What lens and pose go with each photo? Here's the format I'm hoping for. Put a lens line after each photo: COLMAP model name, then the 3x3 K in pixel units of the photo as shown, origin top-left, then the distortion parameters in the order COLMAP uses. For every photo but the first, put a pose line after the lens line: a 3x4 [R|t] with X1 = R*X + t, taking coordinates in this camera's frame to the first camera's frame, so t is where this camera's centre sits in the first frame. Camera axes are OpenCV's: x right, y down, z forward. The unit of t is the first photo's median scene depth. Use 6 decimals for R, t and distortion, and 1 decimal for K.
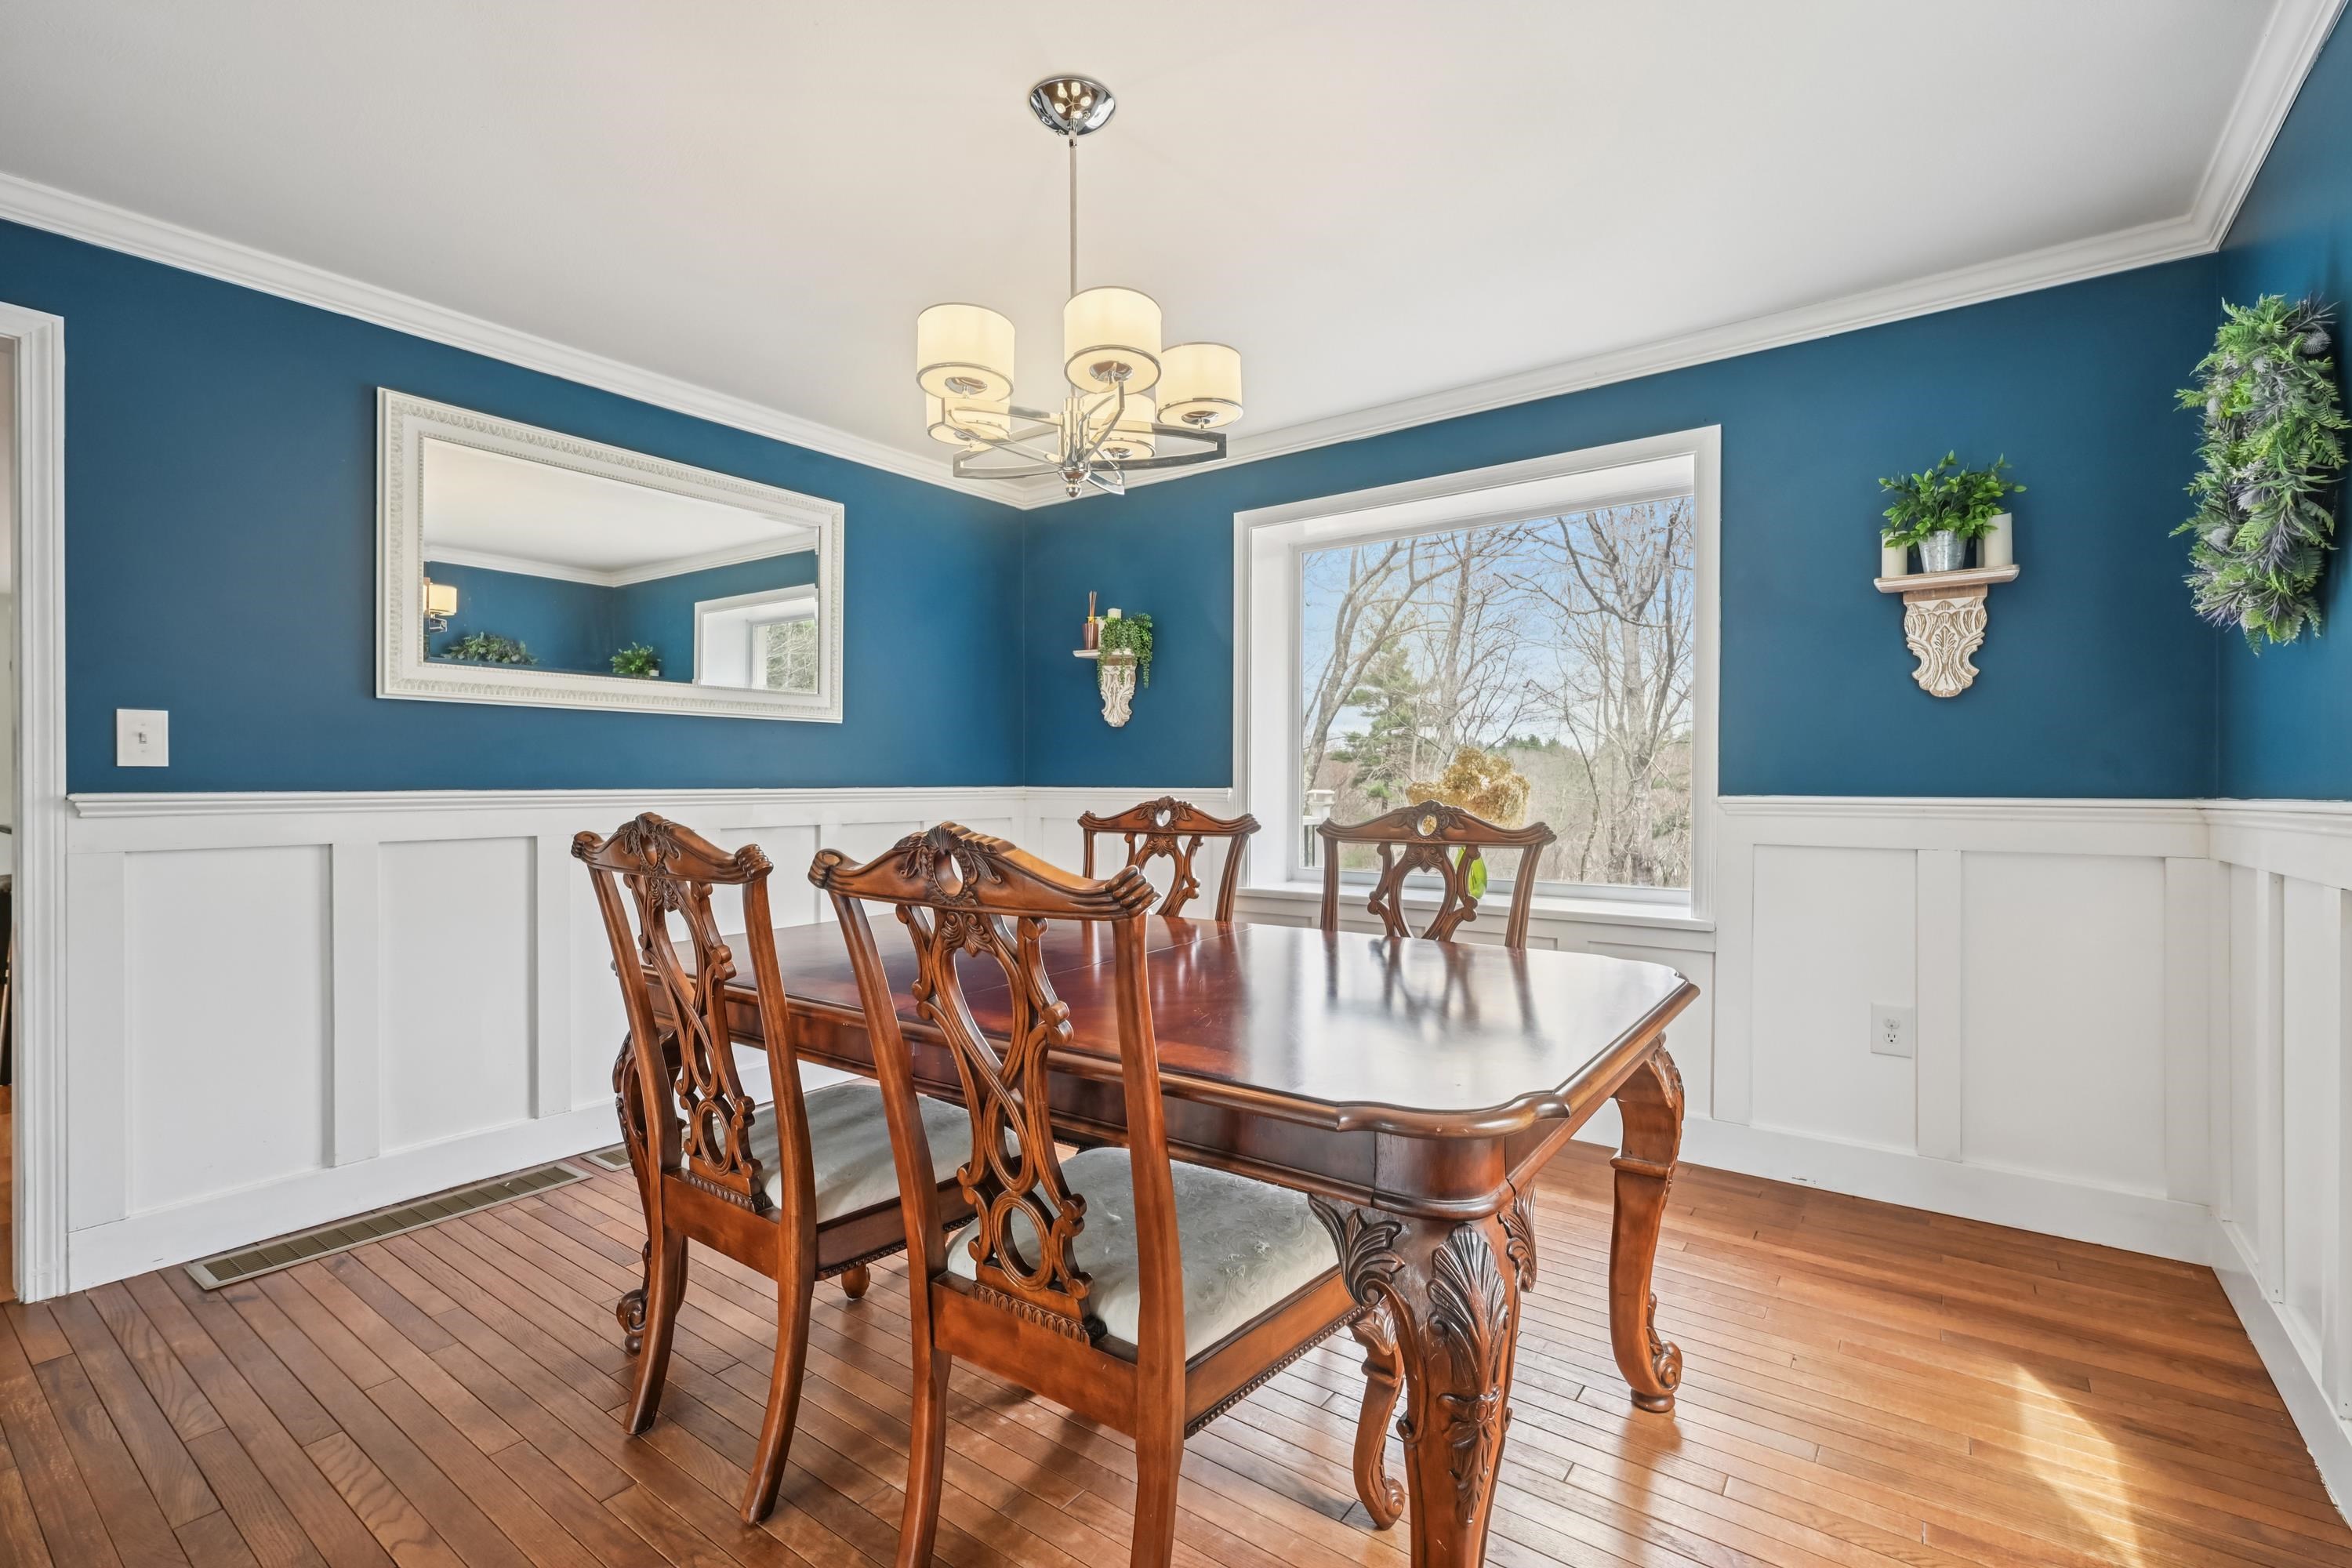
lens RADIAL K [[1056.4, 0, 1169.4], [0, 1056.4, 785.5], [0, 0, 1]] dist [-0.002776, -0.000099]
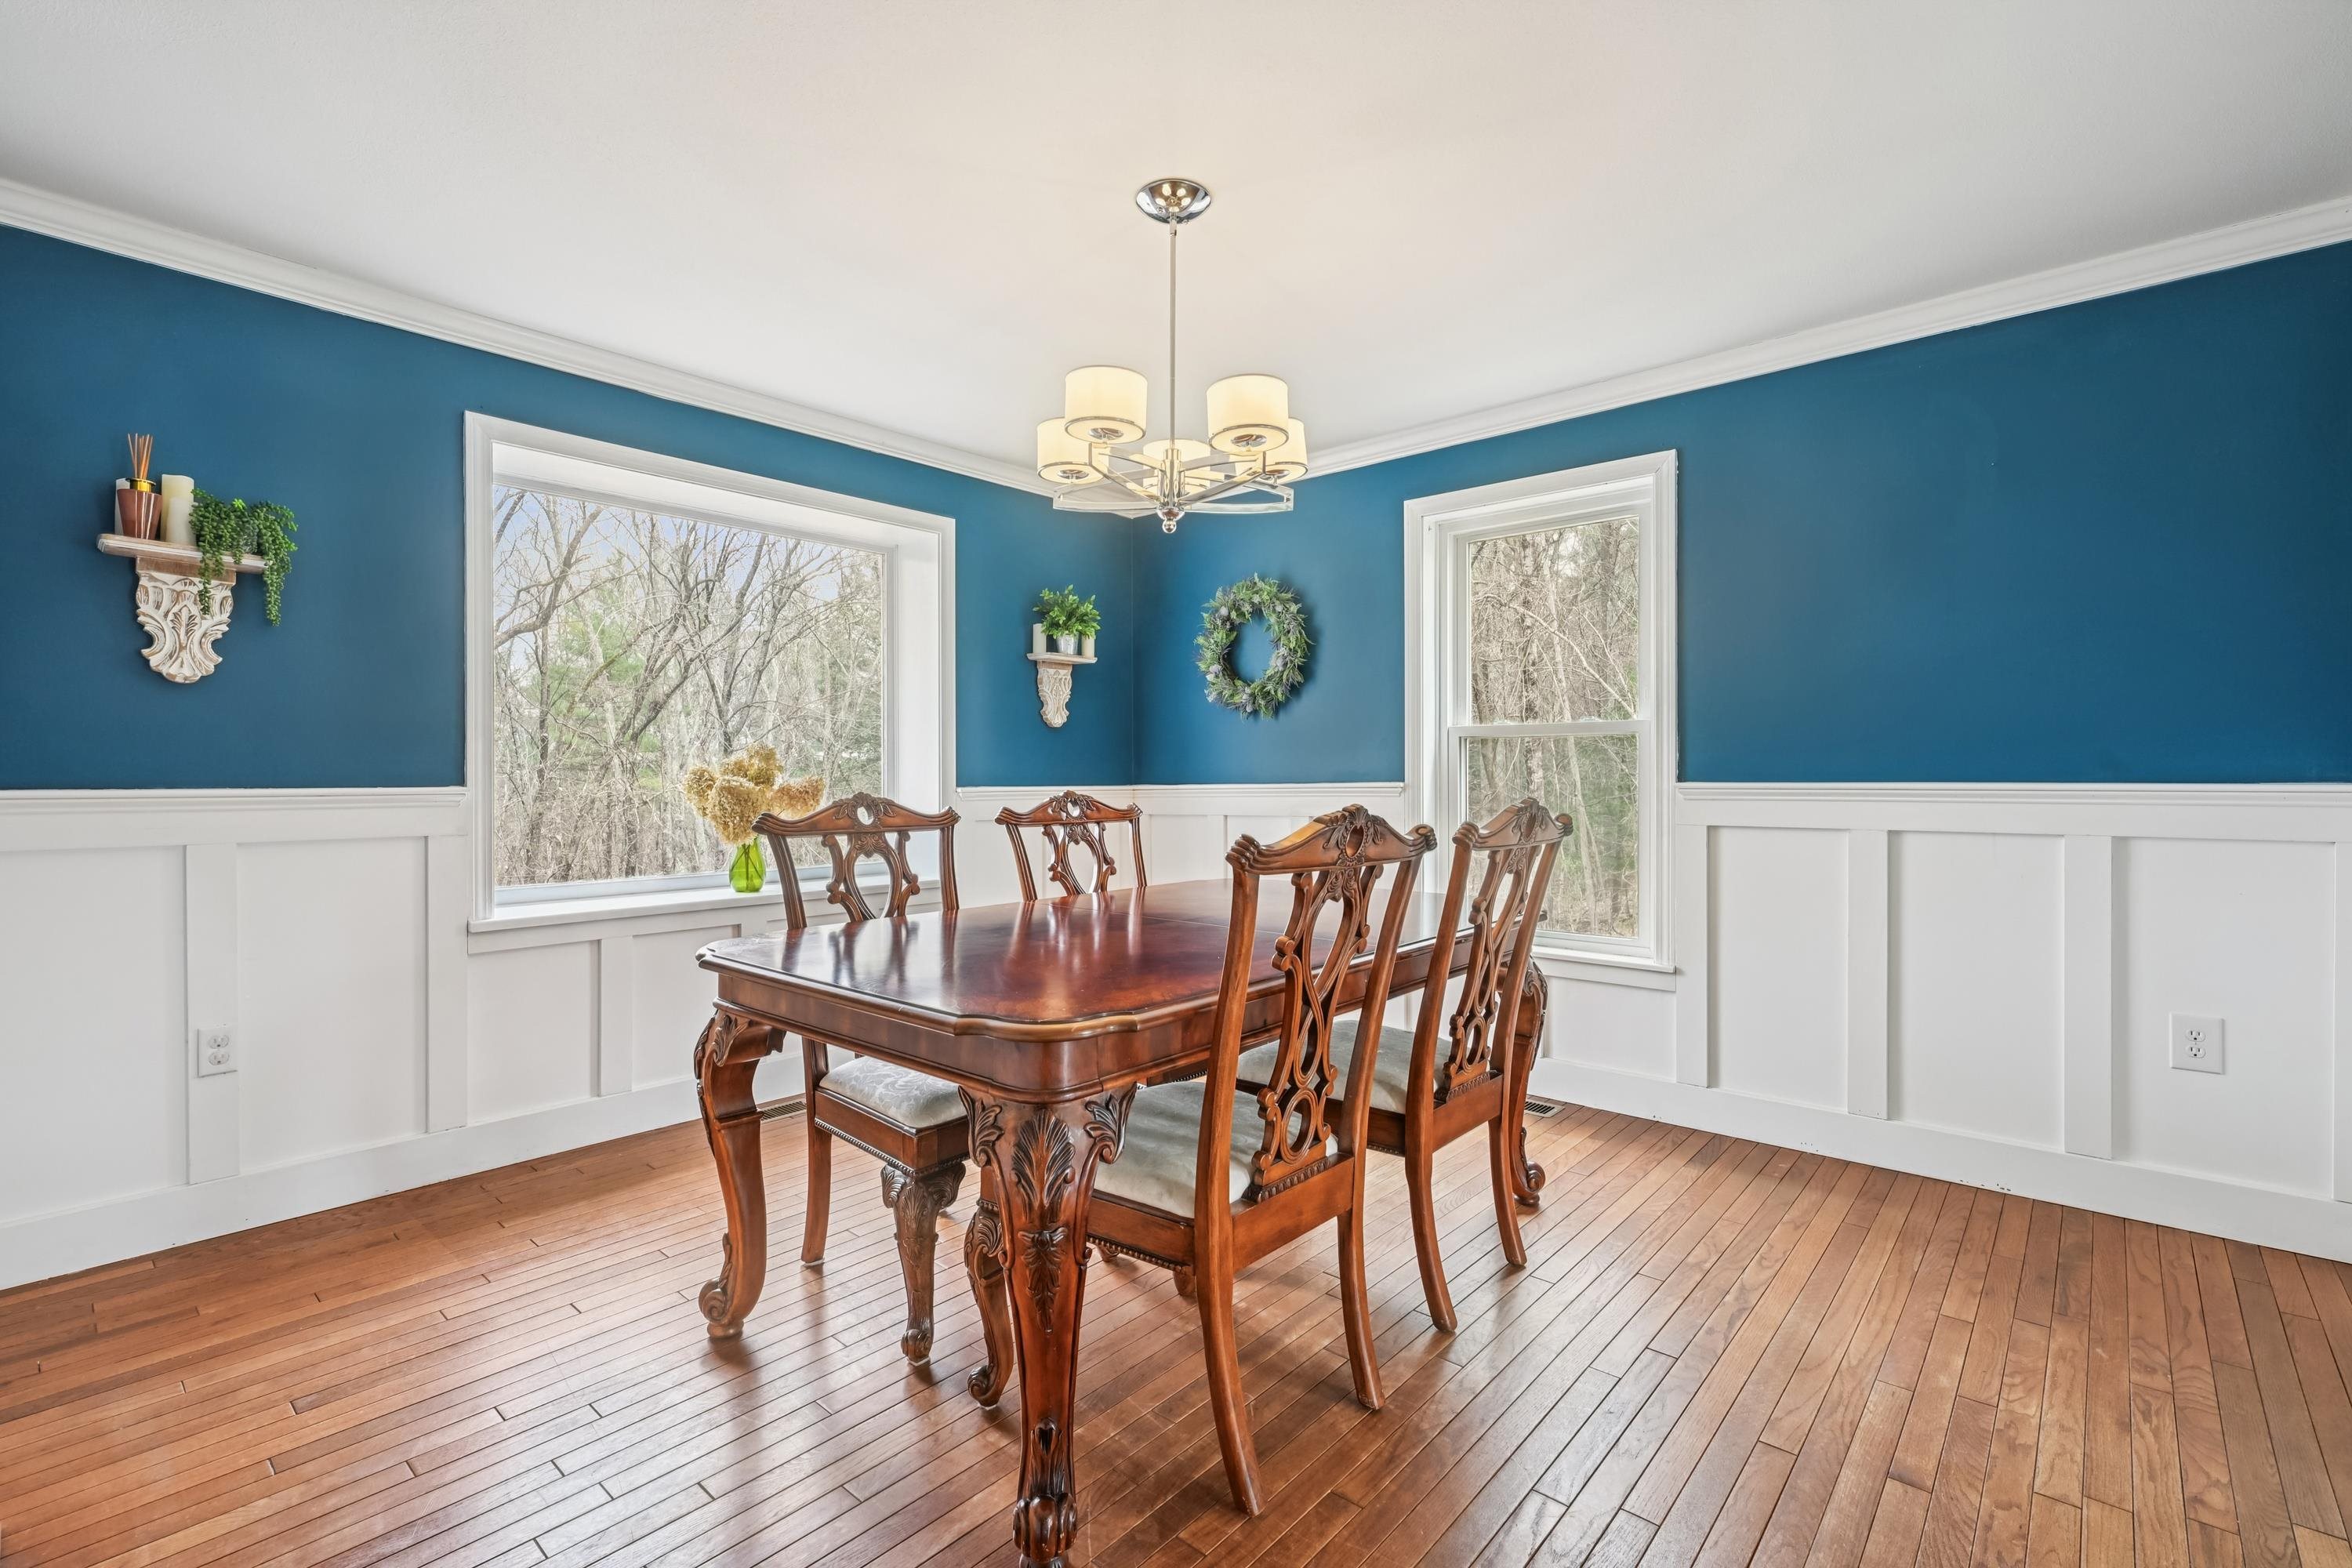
lens RADIAL K [[1056.4, 0, 1169.4], [0, 1056.4, 785.5], [0, 0, 1]] dist [-0.002776, -0.000099]
pose [[0.107941, -0.006675, 0.994135, -0.851809], [0.001508, 0.999977, 0.006551, -0.001969], [-0.994156, 0.000792, 0.107949, 0.589006]]
